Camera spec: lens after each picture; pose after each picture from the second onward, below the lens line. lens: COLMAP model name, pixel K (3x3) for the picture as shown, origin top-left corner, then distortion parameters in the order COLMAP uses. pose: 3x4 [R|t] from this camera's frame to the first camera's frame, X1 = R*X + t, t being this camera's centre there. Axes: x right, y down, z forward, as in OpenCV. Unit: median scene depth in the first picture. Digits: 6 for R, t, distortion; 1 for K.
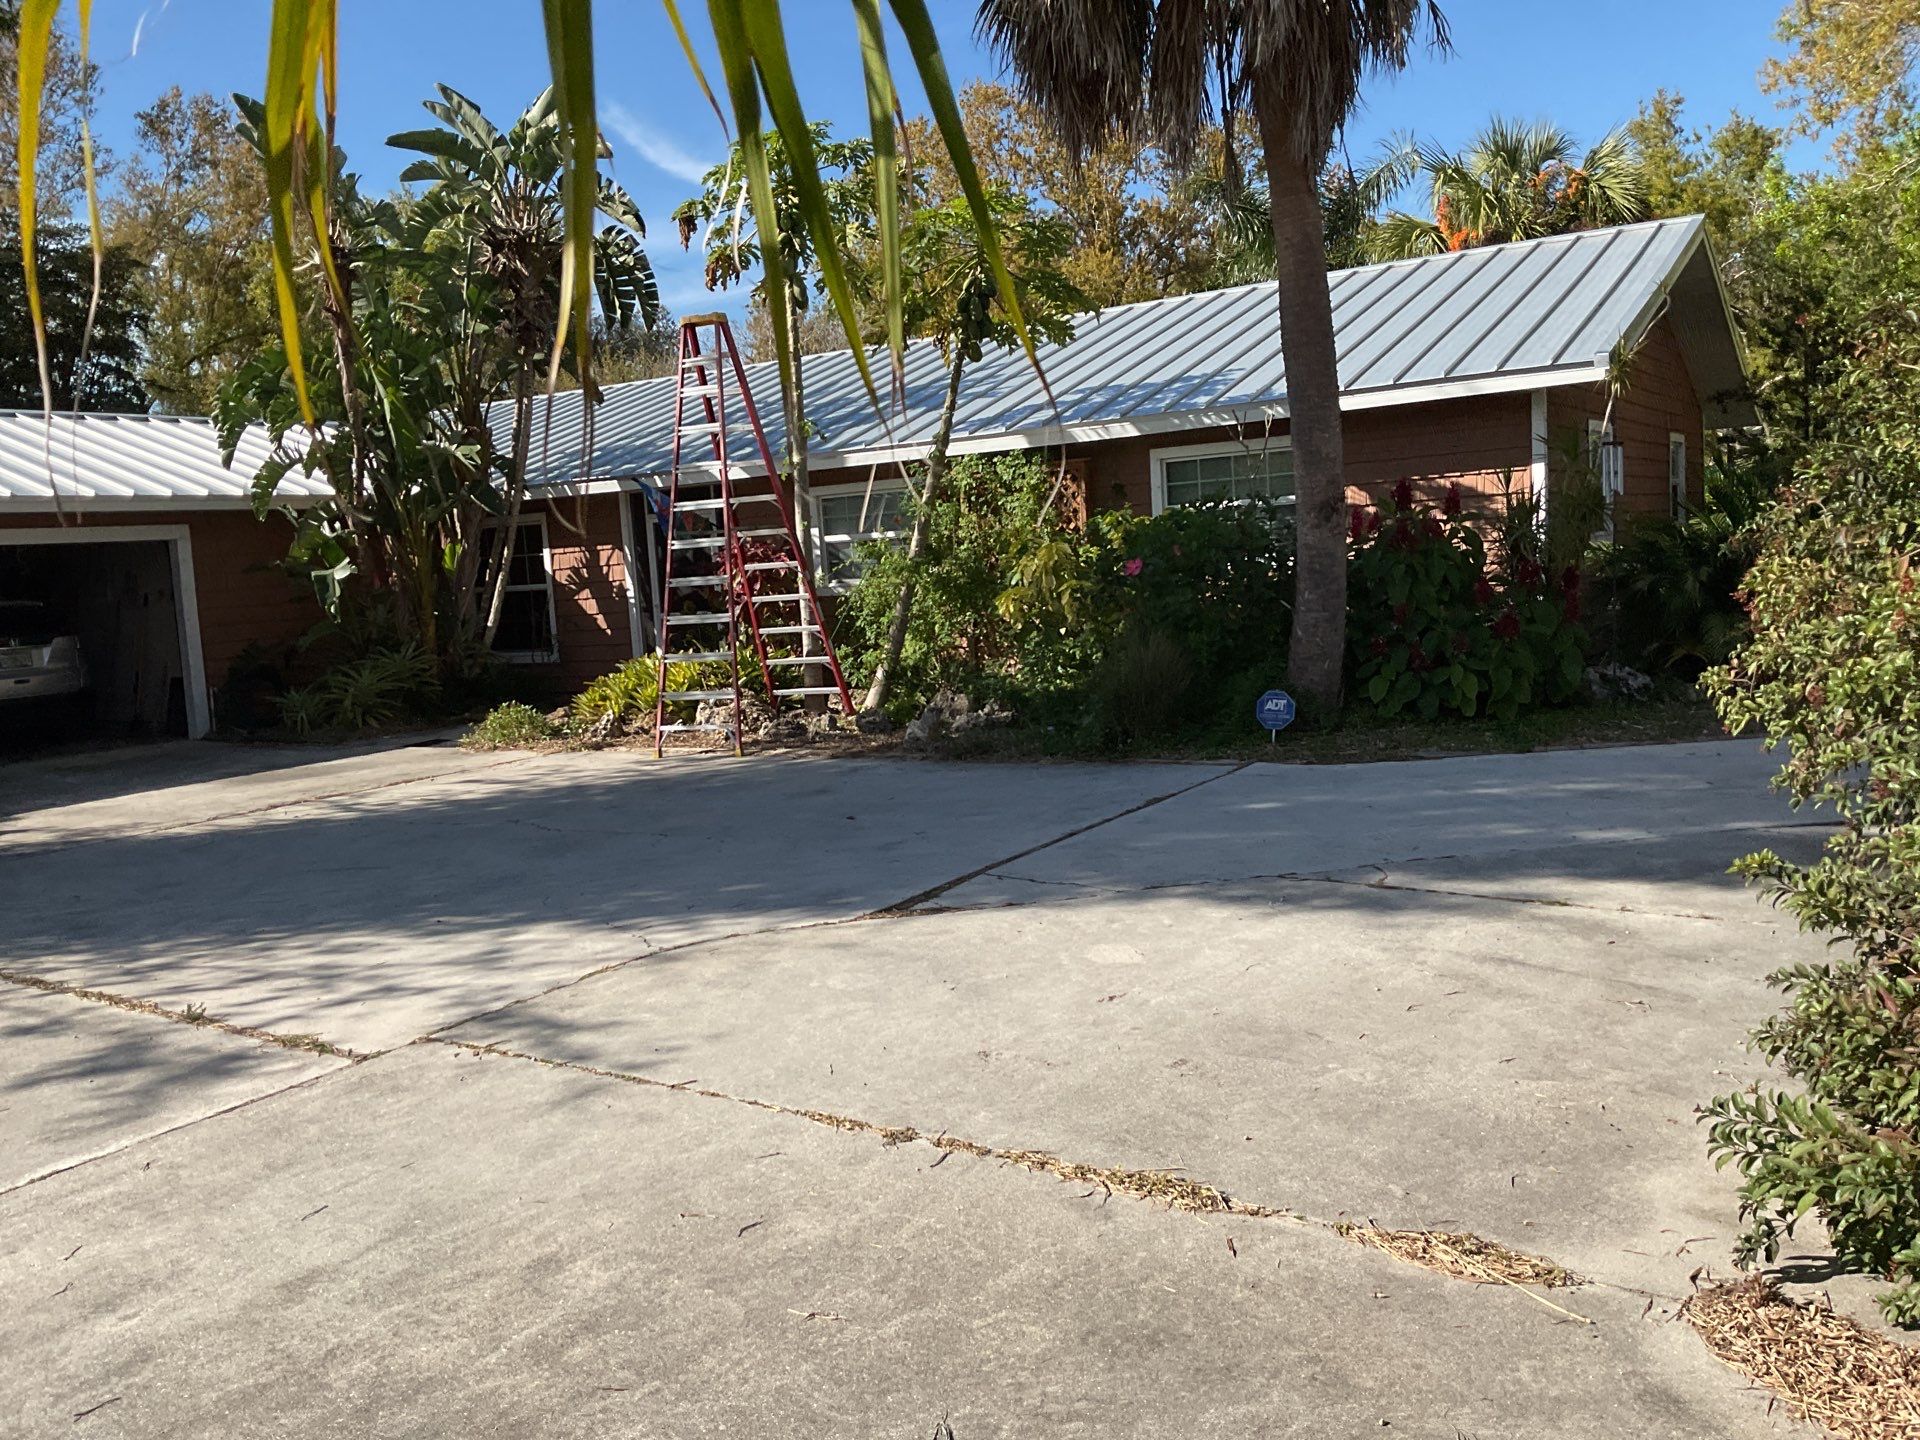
lens RADIAL K [[1567.1, 0, 990.0], [0, 1567.1, 722.2], [0, 0, 1]] dist [0.008583, -0.044950]
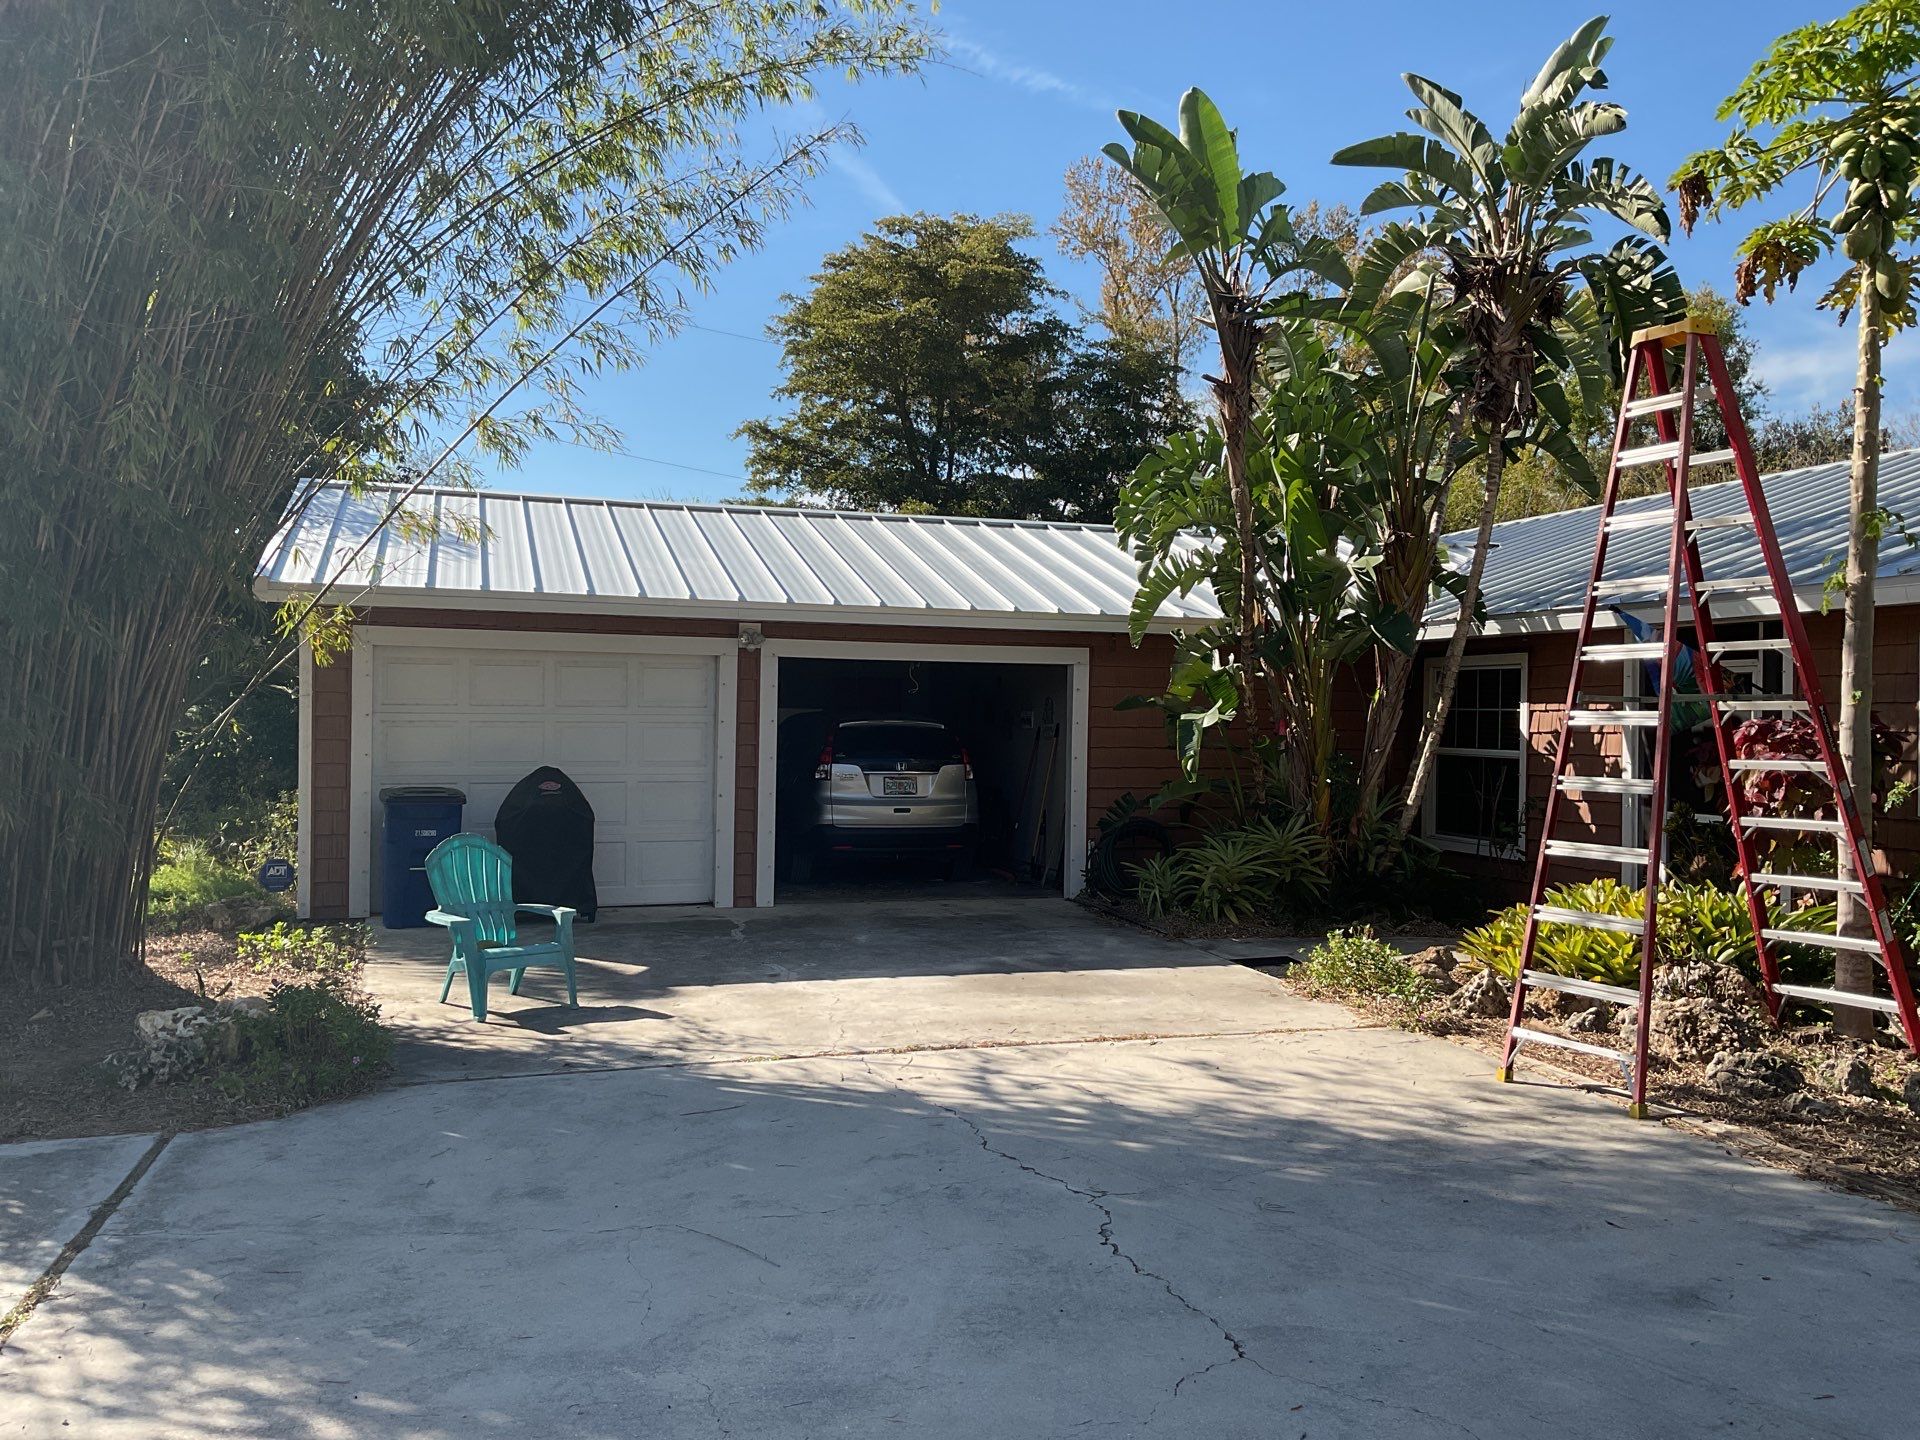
lens RADIAL K [[1567.1, 0, 990.0], [0, 1567.1, 722.2], [0, 0, 1]] dist [0.008583, -0.044950]
pose [[0.737615, 0.076858, -0.670833, 0.023142], [-0.130716, 0.990960, -0.030194, -0.054866], [0.662448, 0.109960, 0.740994, 0.348813]]
